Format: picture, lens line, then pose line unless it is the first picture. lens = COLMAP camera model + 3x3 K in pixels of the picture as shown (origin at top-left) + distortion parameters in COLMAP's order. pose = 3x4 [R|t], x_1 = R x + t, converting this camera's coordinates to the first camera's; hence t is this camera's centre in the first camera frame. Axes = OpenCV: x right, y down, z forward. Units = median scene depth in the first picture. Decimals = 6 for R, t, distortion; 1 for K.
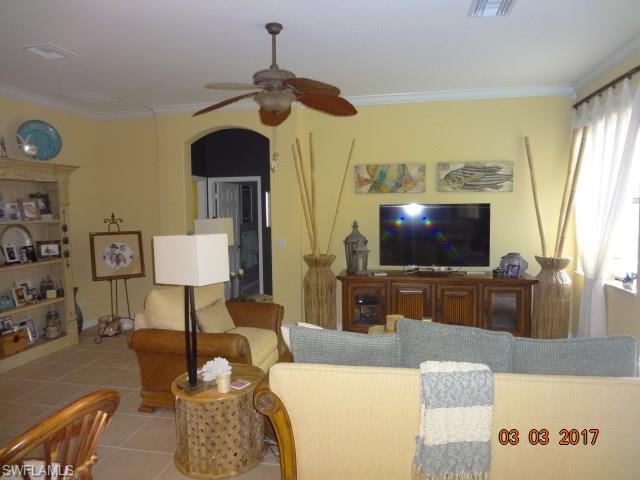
lens RADIAL K [[439.8, 0, 320.8], [0, 439.8, 238.7], [0, 0, 1]] dist [-0.030120, -0.006113]
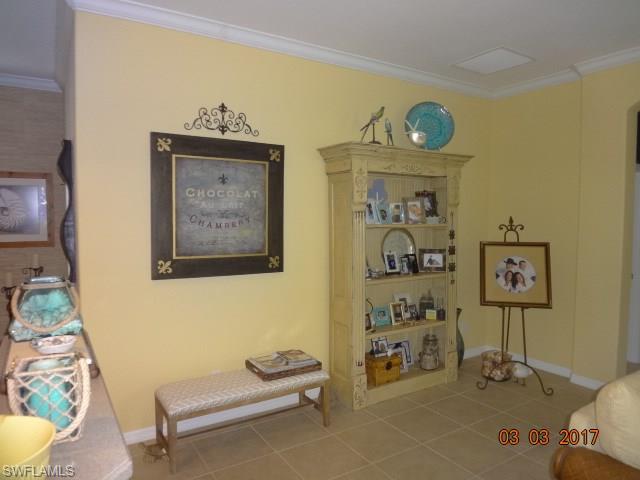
lens RADIAL K [[439.8, 0, 320.6], [0, 439.8, 237.9], [0, 0, 1]] dist [-0.030120, -0.006113]
pose [[0.681110, 0.052665, -0.730285, -0.165512], [-0.060353, 0.998054, 0.015687, -0.016259], [0.729689, 0.033390, 0.682963, 0.276600]]
